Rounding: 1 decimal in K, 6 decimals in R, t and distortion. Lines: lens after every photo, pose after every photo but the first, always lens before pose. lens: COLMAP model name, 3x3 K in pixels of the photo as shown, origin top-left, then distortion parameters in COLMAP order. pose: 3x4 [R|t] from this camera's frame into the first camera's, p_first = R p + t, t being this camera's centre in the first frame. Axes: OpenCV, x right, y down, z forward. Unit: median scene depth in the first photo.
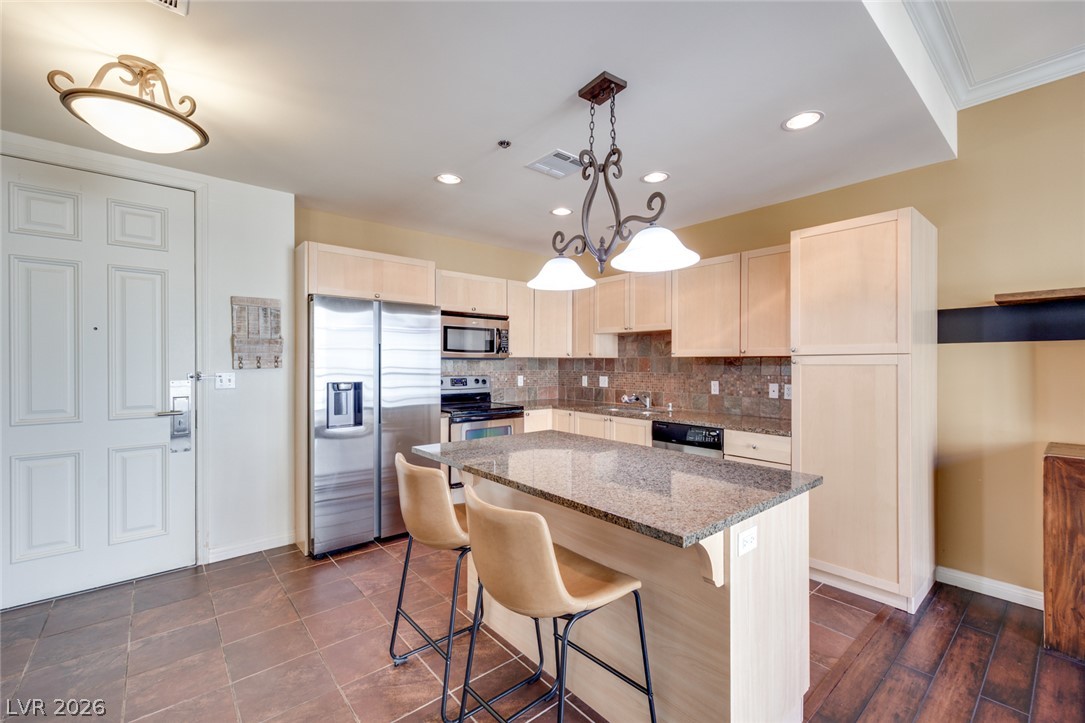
lens RADIAL K [[456.8, 0, 558.7], [0, 456.8, 363.5], [0, 0, 1]] dist [0.003391, 0.000234]
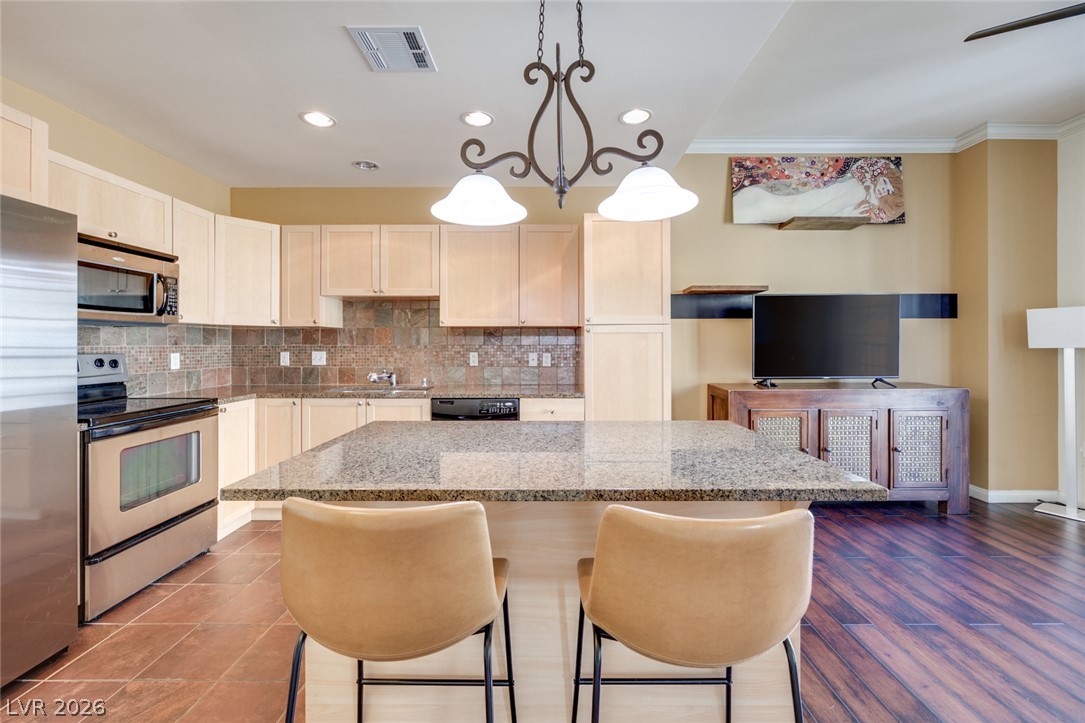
lens RADIAL K [[437.9, 0, 545.2], [0, 437.9, 342.3], [0, 0, 1]] dist [-0.001539, -0.000455]
pose [[0.665026, -0.001398, 0.746819, -0.295870], [0.004666, 0.999987, -0.002283, 0.022747], [-0.746805, 0.005003, 0.665024, 0.305426]]
